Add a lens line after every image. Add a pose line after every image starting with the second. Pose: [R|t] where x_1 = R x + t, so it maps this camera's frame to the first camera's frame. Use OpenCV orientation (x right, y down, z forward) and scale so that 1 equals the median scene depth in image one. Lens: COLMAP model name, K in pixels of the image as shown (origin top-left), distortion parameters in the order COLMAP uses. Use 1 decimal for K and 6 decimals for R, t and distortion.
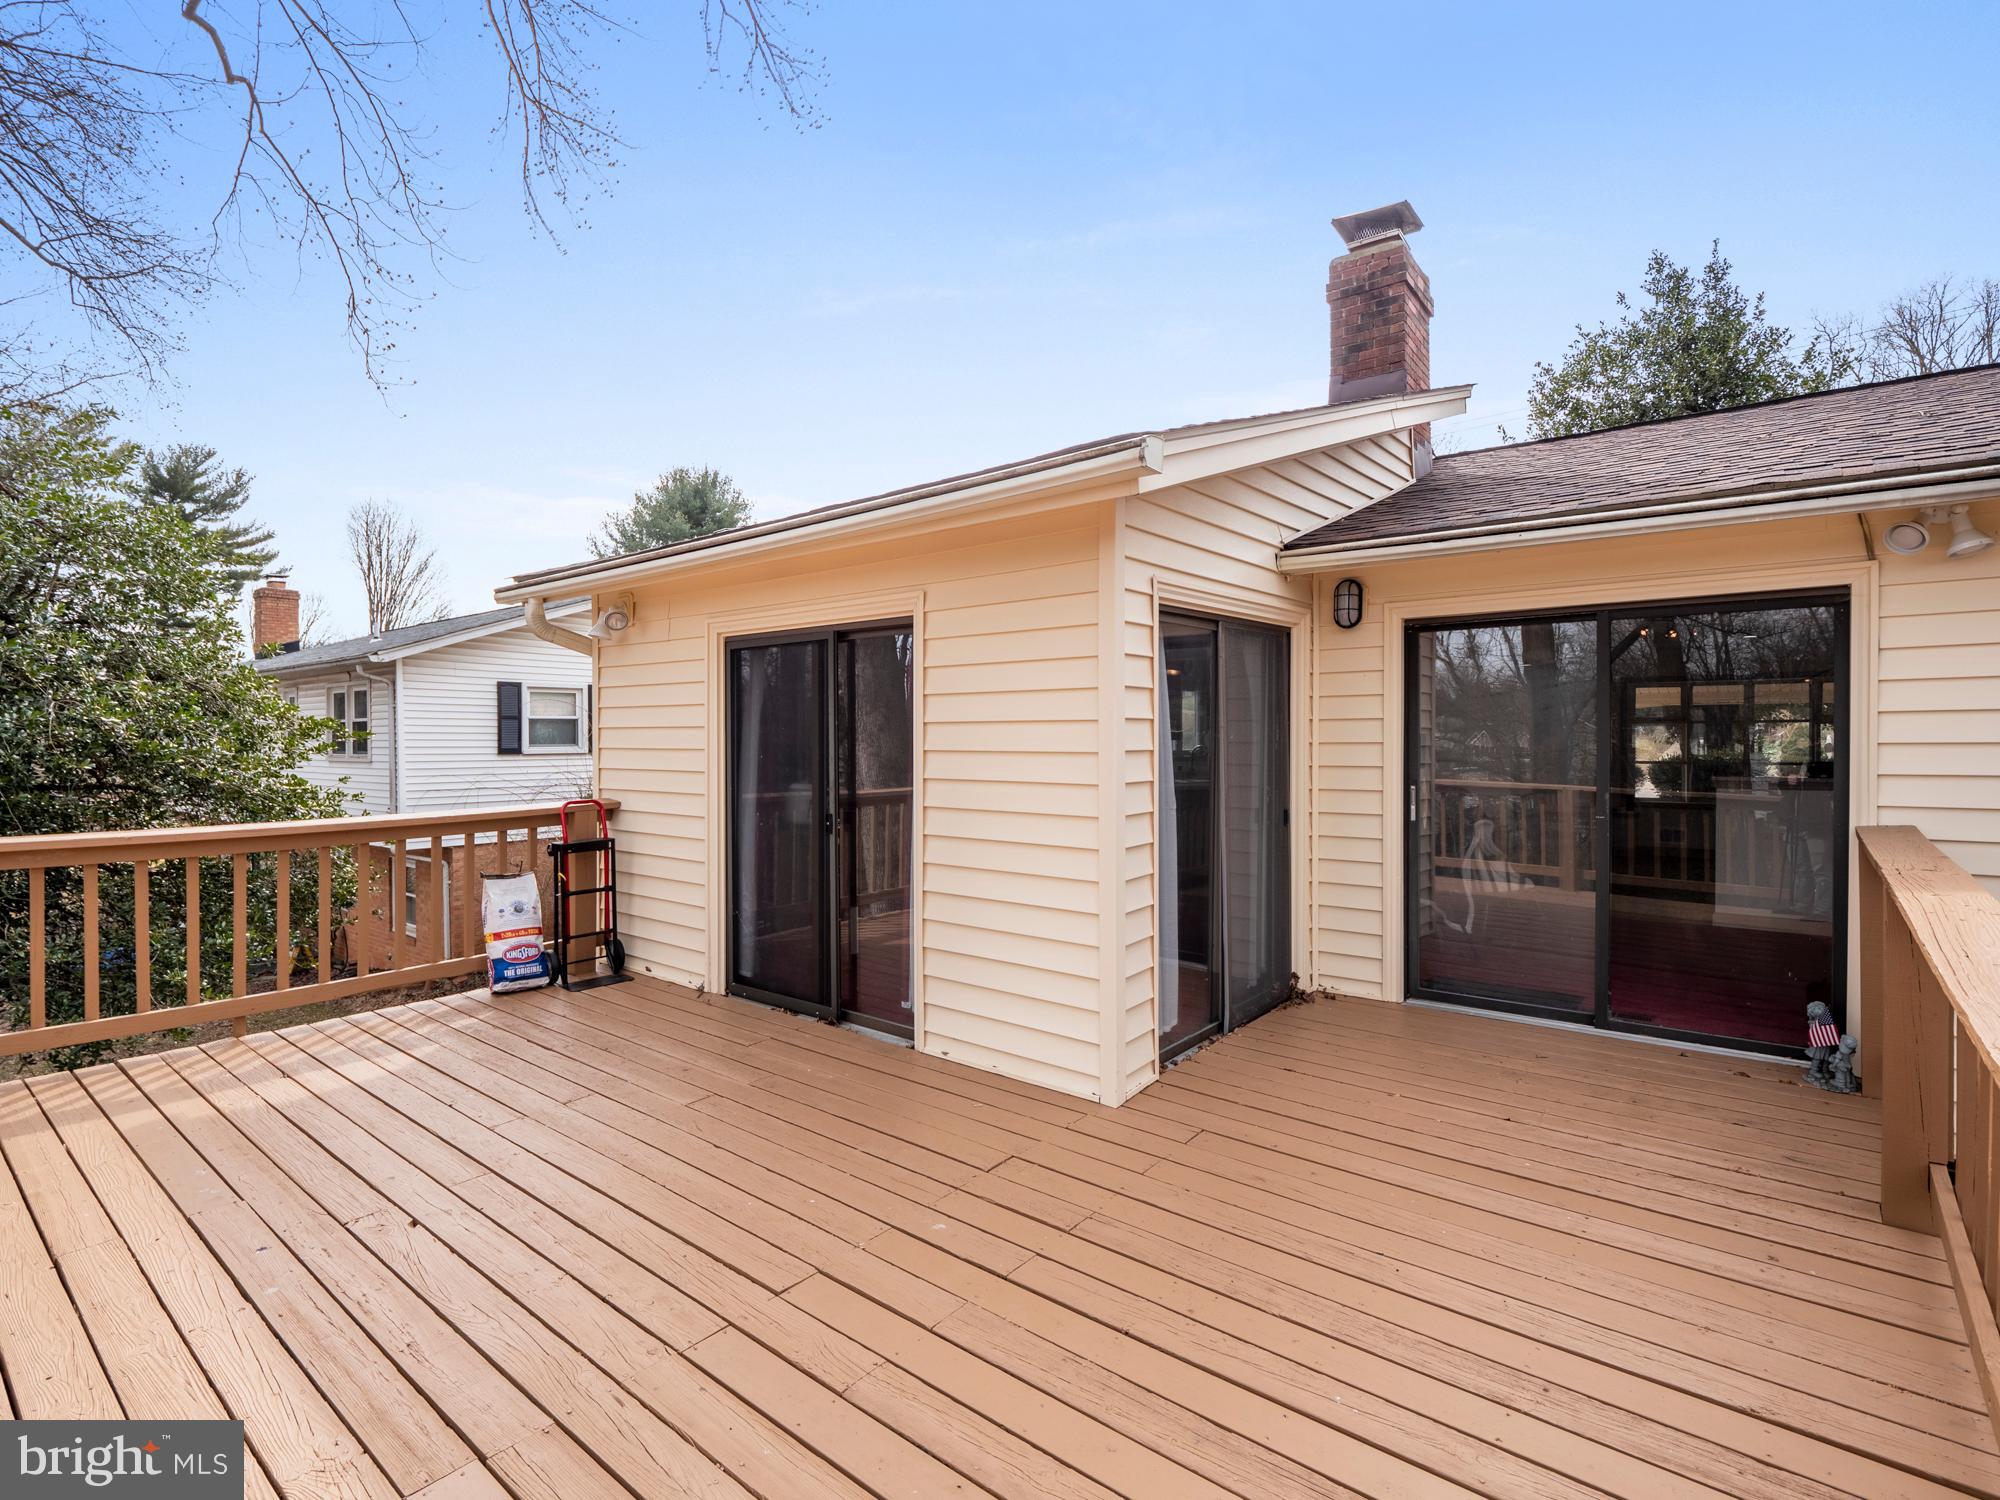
lens RADIAL K [[980.7, 0, 1001.7], [0, 980.7, 732.6], [0, 0, 1]] dist [-0.005715, -0.002370]
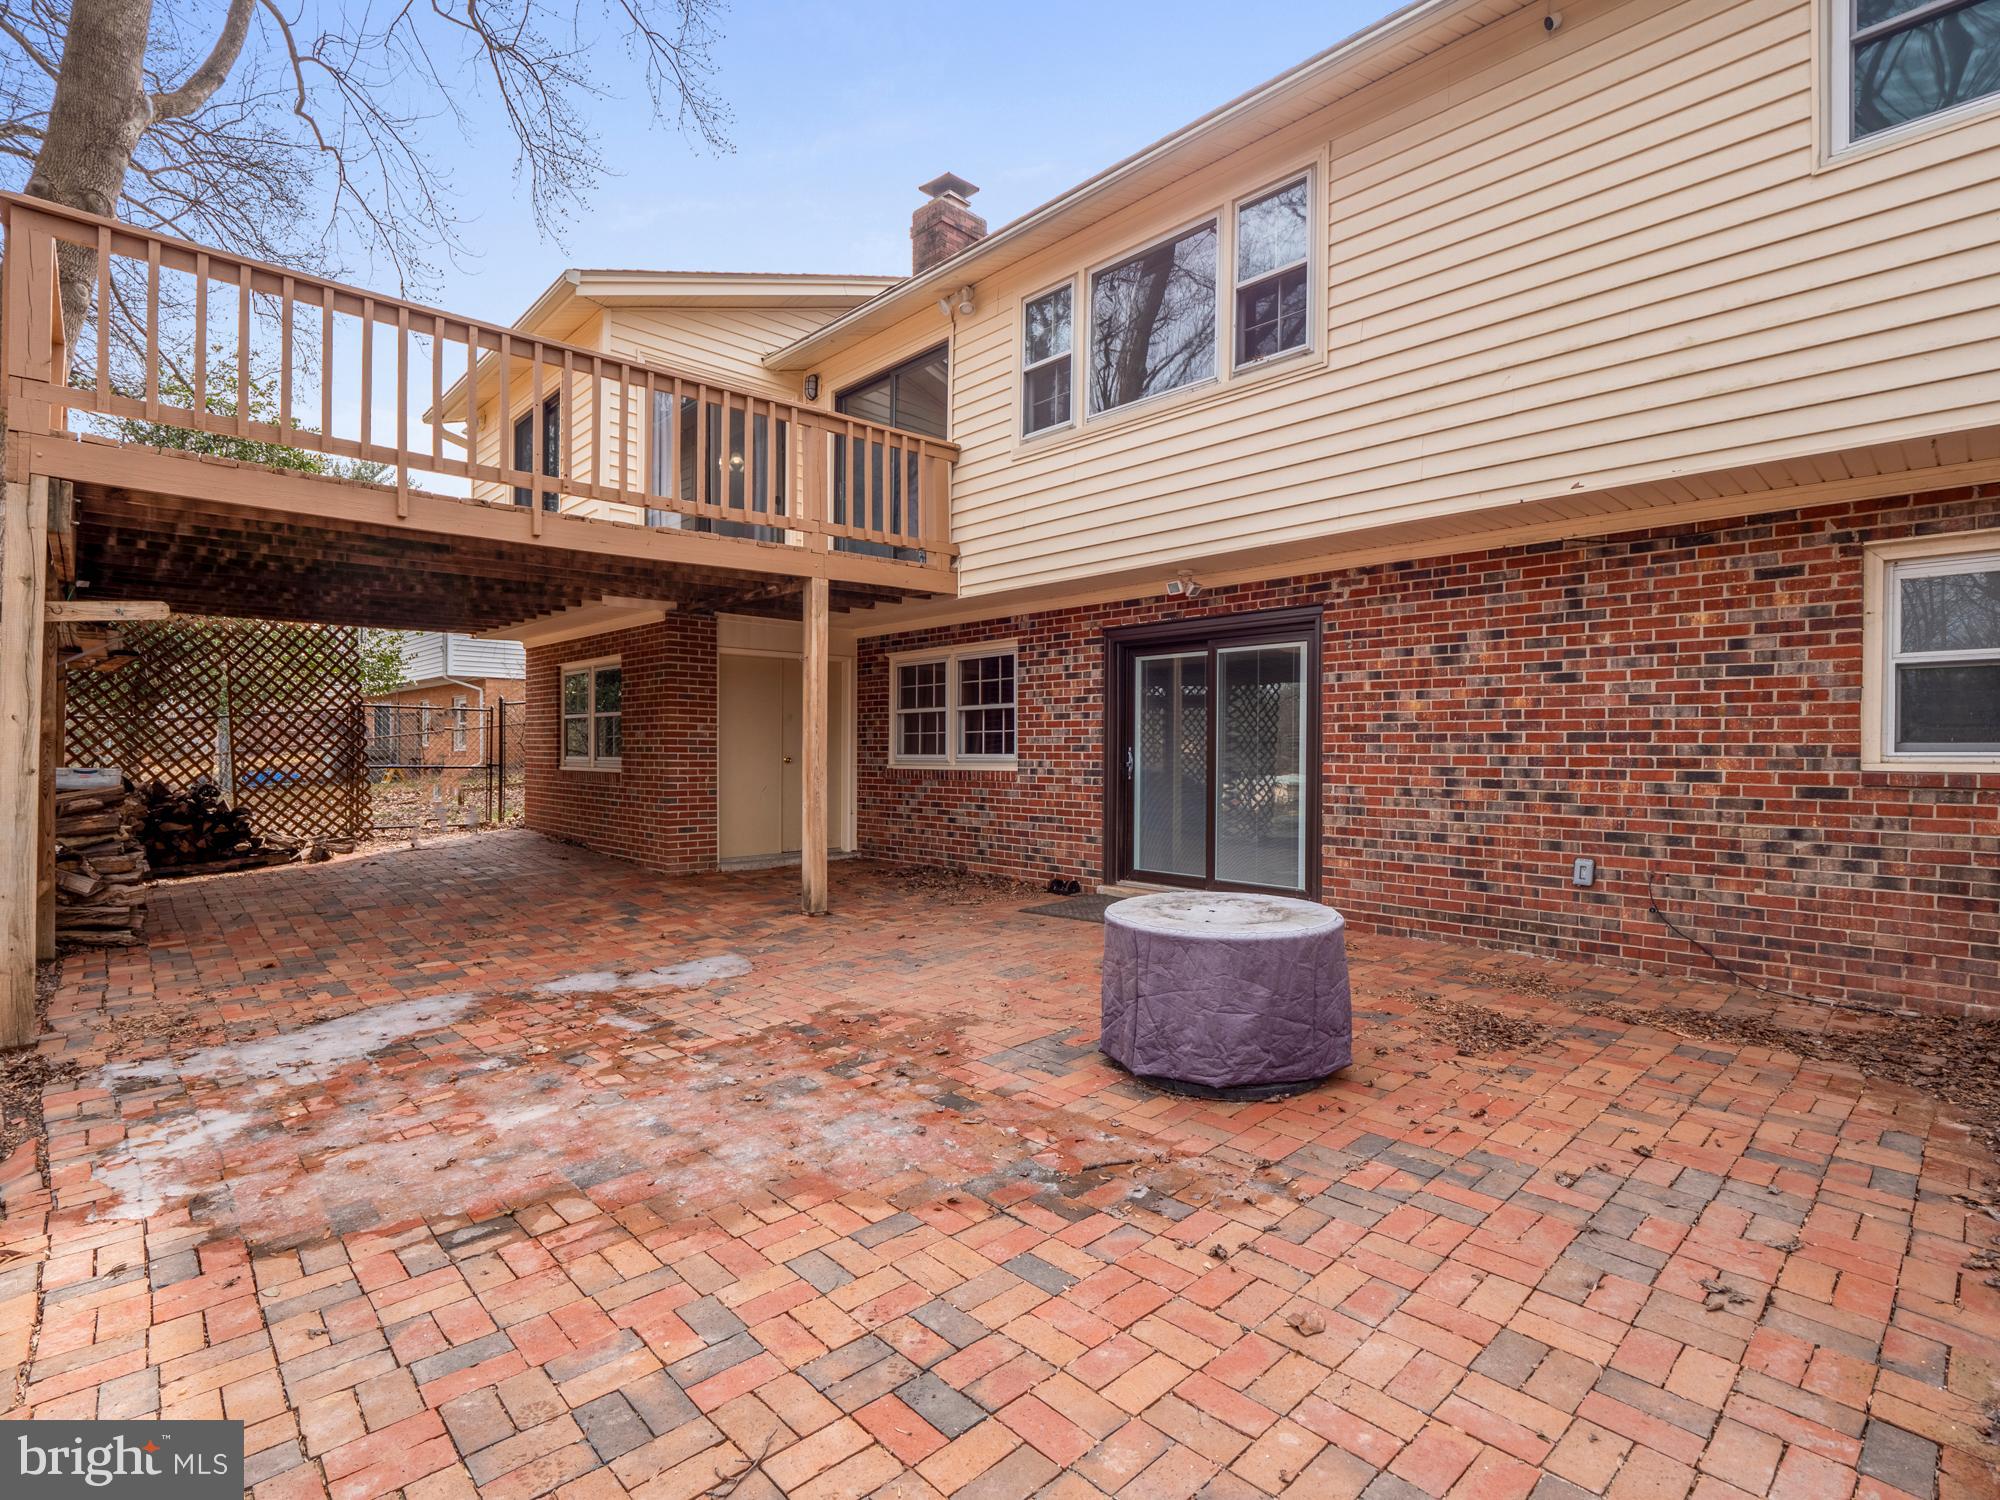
lens RADIAL K [[980.7, 0, 998.7], [0, 980.7, 754.1], [0, 0, 1]] dist [-0.005715, -0.002370]
pose [[0.991093, 0.010712, -0.132737, 0.546795], [-0.009863, 0.999927, 0.007047, 0.316249], [0.132803, -0.005675, 0.991126, -0.468645]]
